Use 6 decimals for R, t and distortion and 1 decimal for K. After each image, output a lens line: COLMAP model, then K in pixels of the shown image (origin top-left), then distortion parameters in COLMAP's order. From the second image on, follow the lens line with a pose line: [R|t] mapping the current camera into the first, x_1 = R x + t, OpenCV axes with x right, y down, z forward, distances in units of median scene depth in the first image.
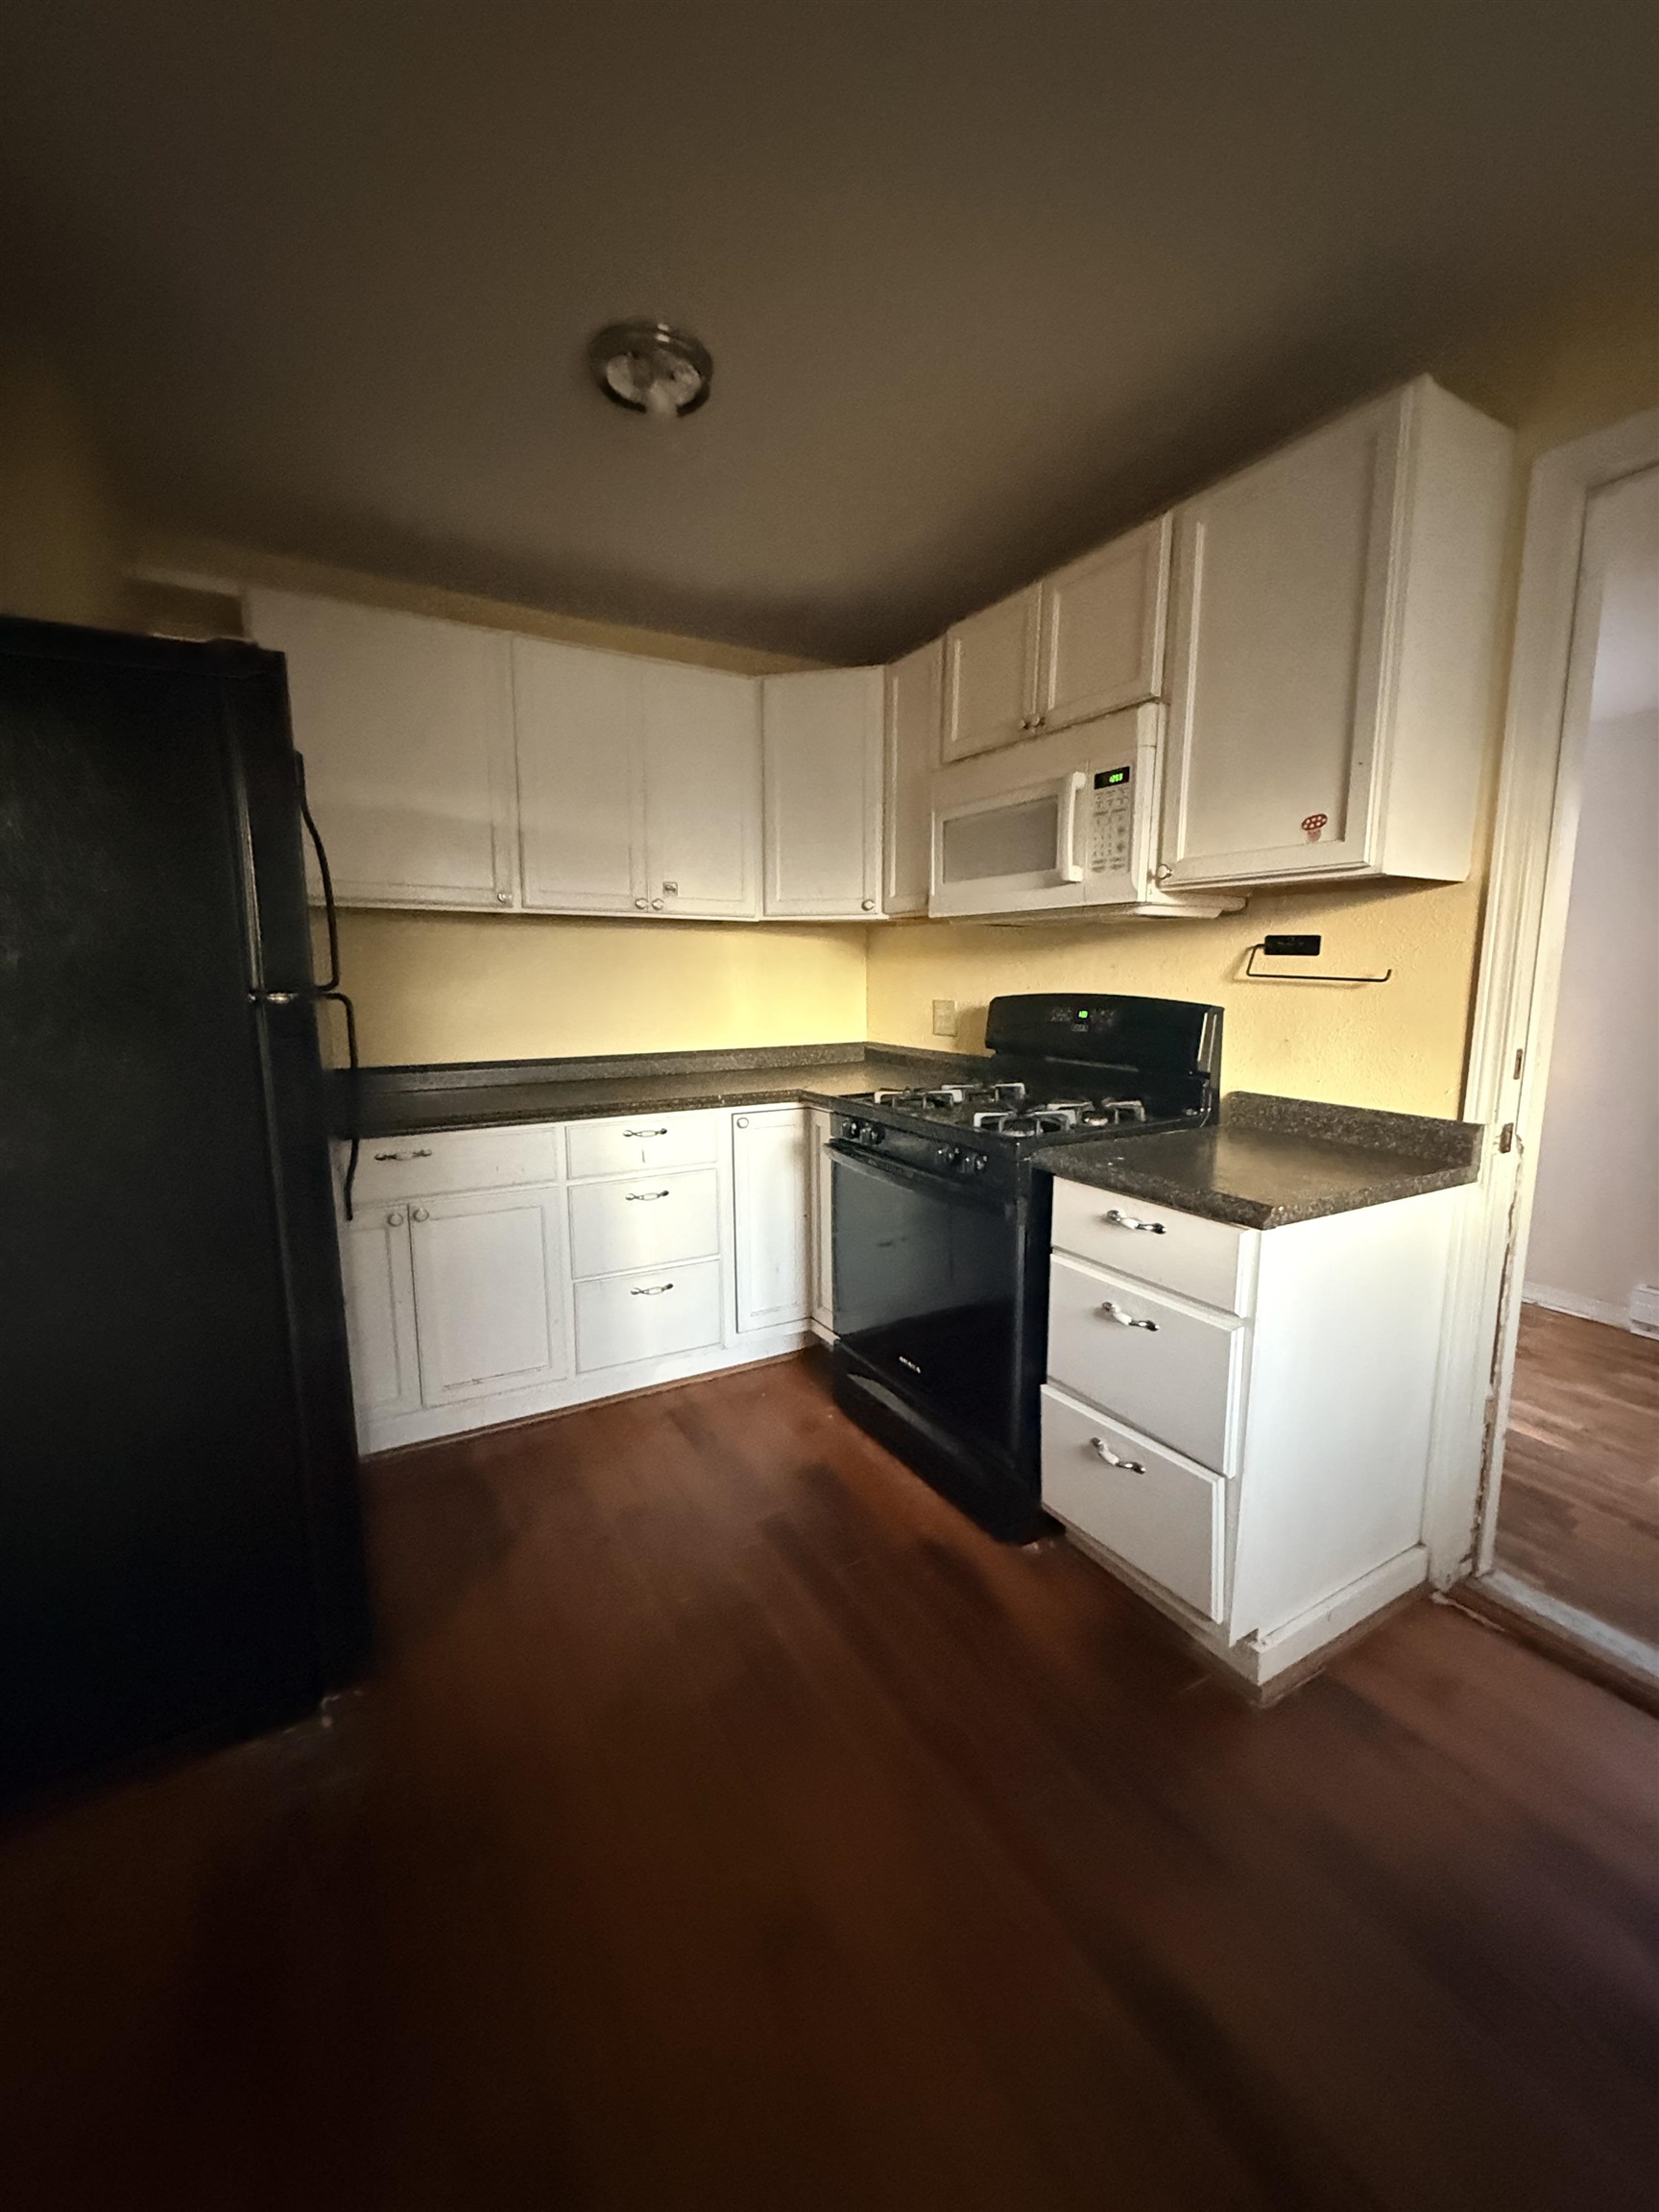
lens RADIAL K [[890.0, 0, 829.5], [0, 890.0, 1106.0], [0, 0, 1]] dist [-0.001342, -0.000135]
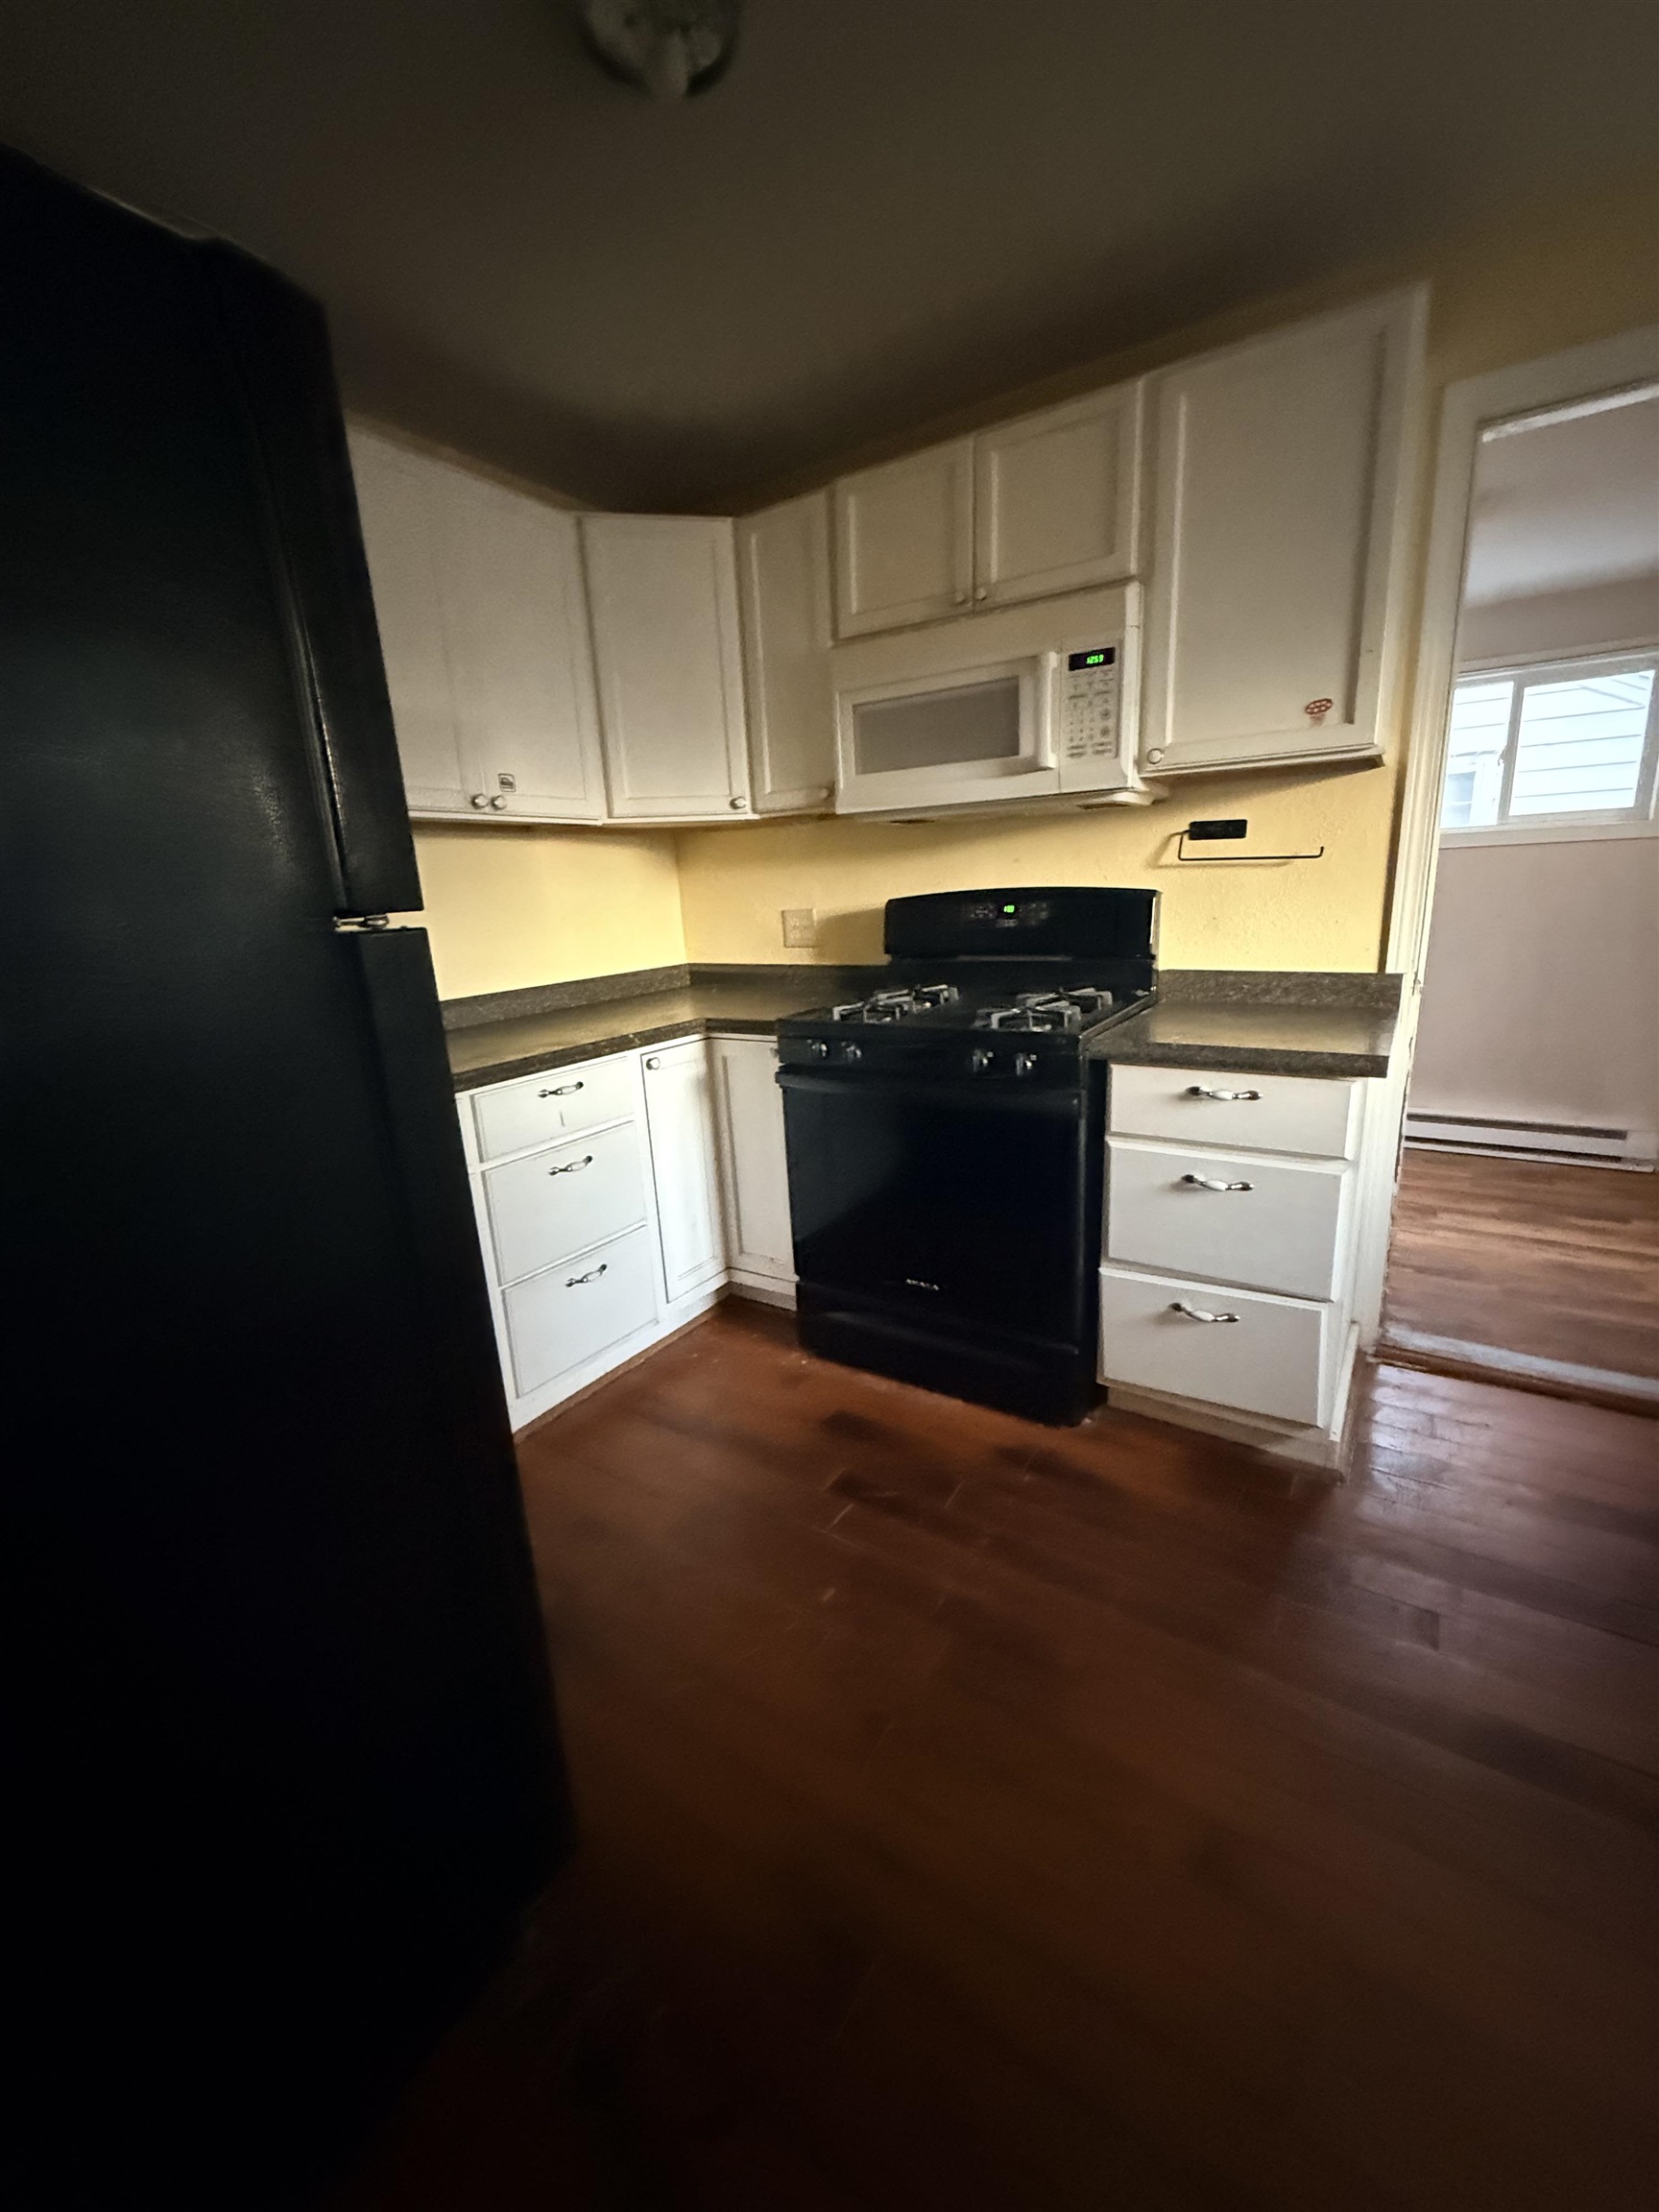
lens RADIAL K [[884.7, 0, 829.5], [0, 884.7, 1106.0], [0, 0, 1]] dist [0.000404, 0.000040]
pose [[0.890269, -0.151215, 0.429599, -0.406376], [0.114969, 0.987340, 0.109280, -0.017819], [-0.440685, -0.047898, 0.896383, 0.206617]]
